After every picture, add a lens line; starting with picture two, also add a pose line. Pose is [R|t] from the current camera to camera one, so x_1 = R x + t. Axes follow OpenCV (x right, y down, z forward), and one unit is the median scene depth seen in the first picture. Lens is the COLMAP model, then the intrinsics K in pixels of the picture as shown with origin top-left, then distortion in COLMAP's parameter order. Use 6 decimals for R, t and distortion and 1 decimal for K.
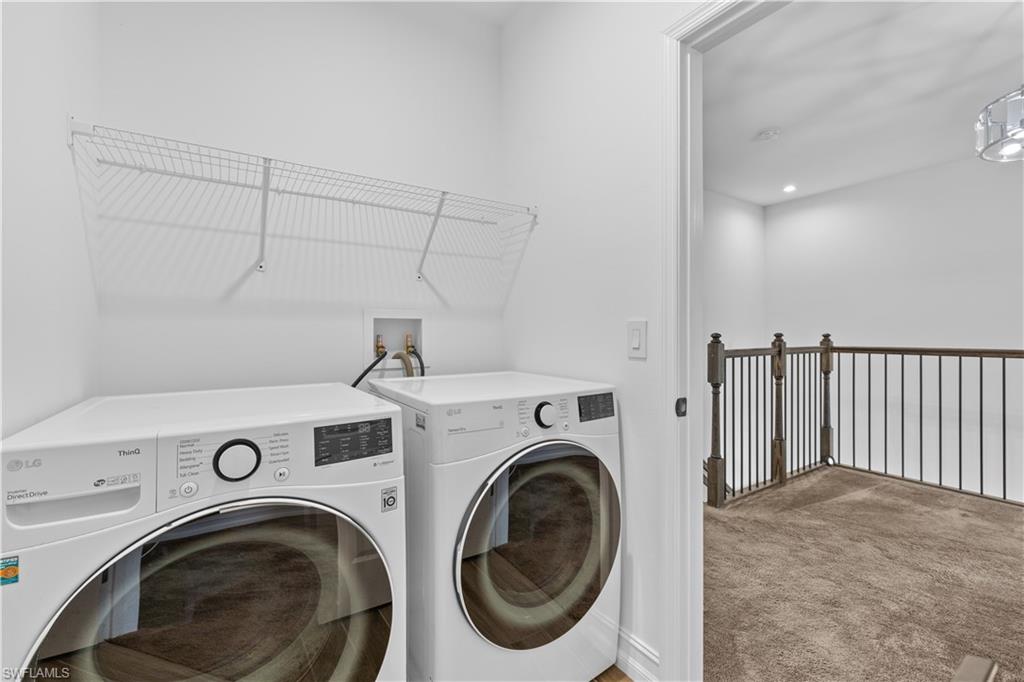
lens RADIAL K [[422.0, 0, 516.2], [0, 422.0, 341.2], [0, 0, 1]] dist [-0.003833, -0.001025]
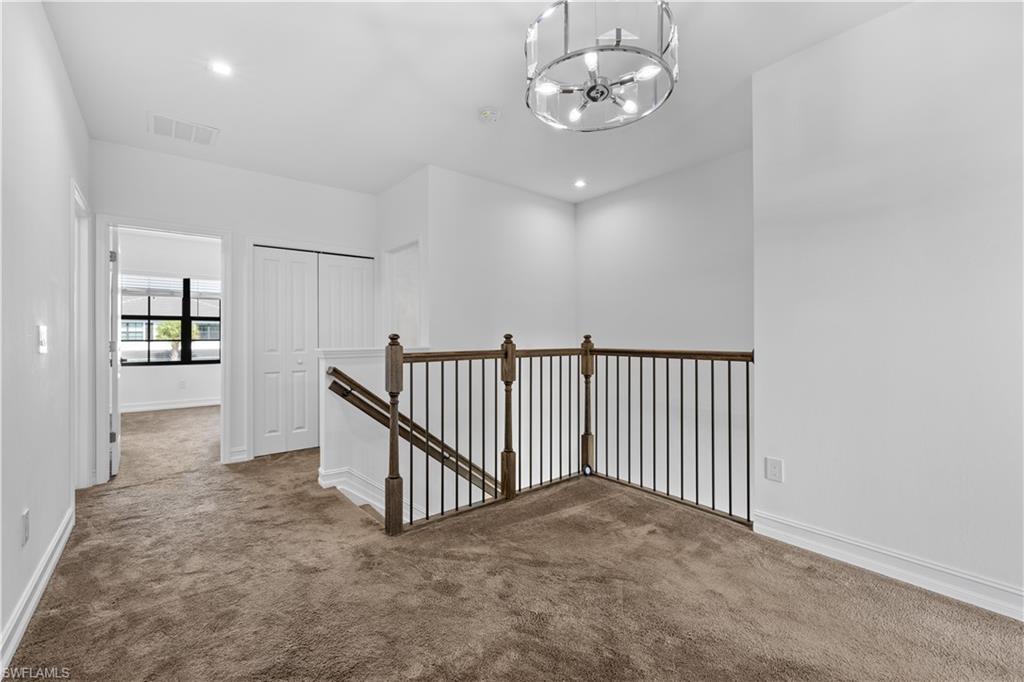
lens RADIAL K [[422.0, 0, 503.9], [0, 422.0, 341.1], [0, 0, 1]] dist [-0.003833, -0.001025]
pose [[0.993898, -0.003144, 0.110258, 0.517245], [0.003702, 0.999981, -0.004862, 0.000330], [-0.110241, 0.005241, 0.993891, 0.093349]]
